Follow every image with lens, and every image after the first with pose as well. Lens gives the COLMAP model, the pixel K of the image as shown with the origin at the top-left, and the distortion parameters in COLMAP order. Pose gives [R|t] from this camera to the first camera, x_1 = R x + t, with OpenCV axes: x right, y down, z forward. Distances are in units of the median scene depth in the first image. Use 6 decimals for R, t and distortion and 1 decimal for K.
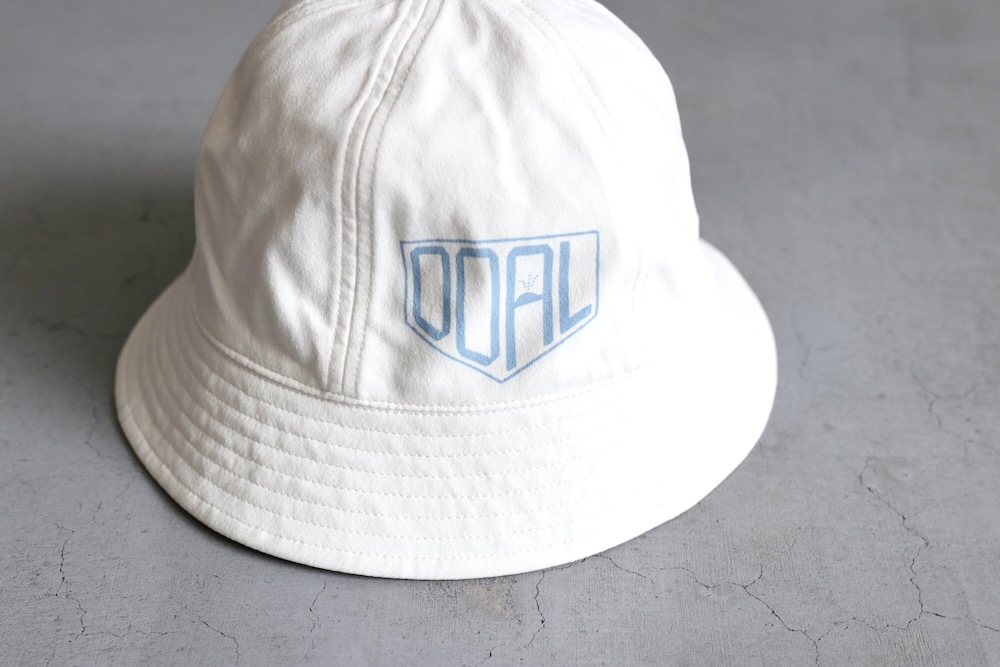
lens RADIAL K [[1349.5, 0, 495.0], [0, 1349.5, 351.7], [0, 0, 1]] dist [-0.057066, 0.000000]
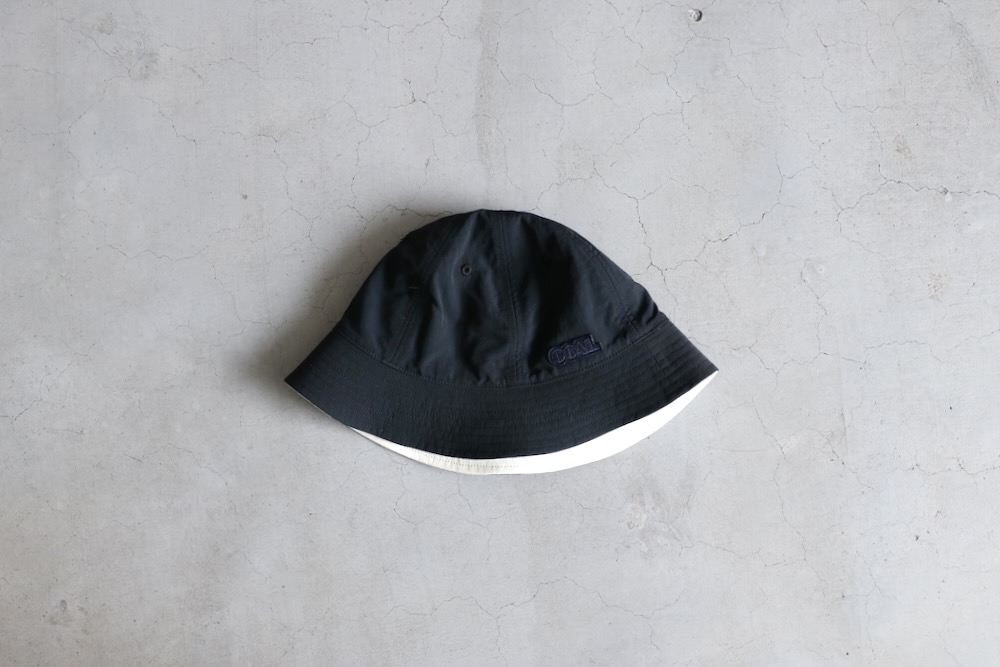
lens RADIAL K [[1222.9, 0, 516.7], [0, 1222.9, 379.3], [0, 0, 1]] dist [-0.086560, 0.000000]
pose [[0.992321, -0.121894, 0.021009, -0.275313], [0.061152, 0.631106, 0.773282, -1.453149], [-0.107518, -0.766059, 0.633714, -0.388071]]
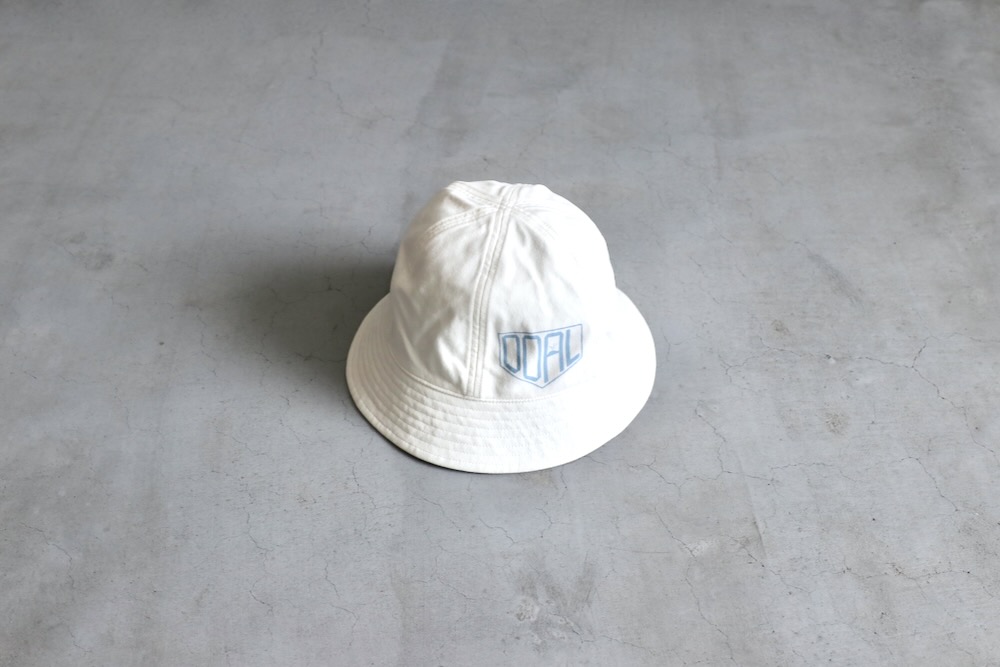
lens RADIAL K [[1124.4, 0, 491.4], [0, 1124.4, 336.3], [0, 0, 1]] dist [-0.089035, 0.000000]
pose [[0.995079, -0.065369, 0.074466, -0.206979], [0.056573, 0.991794, 0.114644, -0.274280], [-0.081349, -0.109867, 0.990612, -0.846733]]
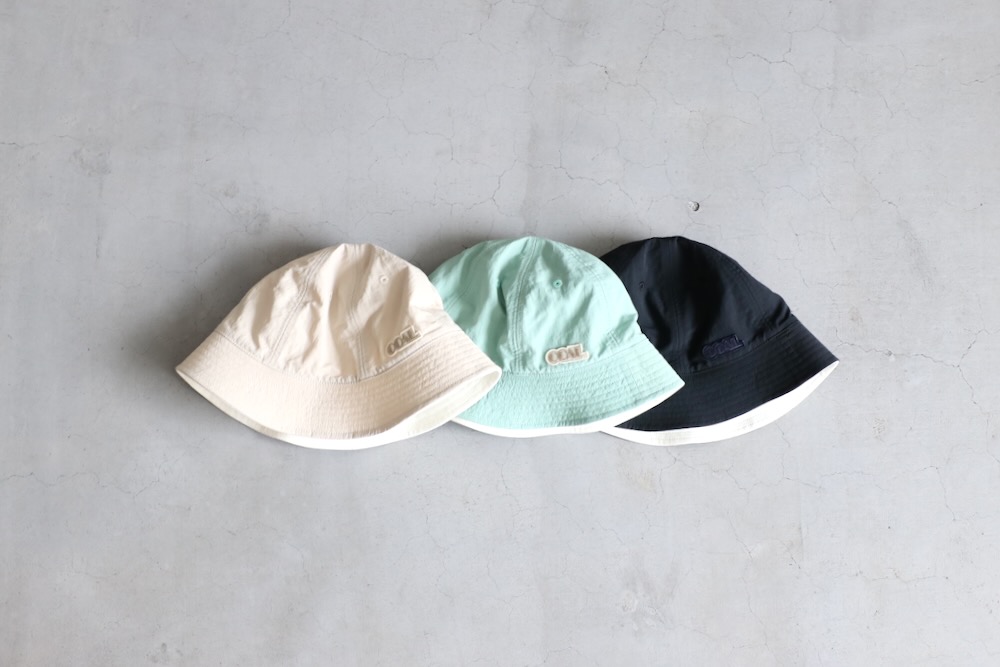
lens RADIAL K [[1467.4, 0, 499.0], [0, 1467.4, 338.4], [0, 0, 1]] dist [-0.097178, 0.000000]
pose [[0.997624, -0.067086, 0.015670, -0.344604], [0.039617, 0.744739, 0.666179, -2.163769], [-0.056361, -0.663975, 0.745627, -1.185932]]
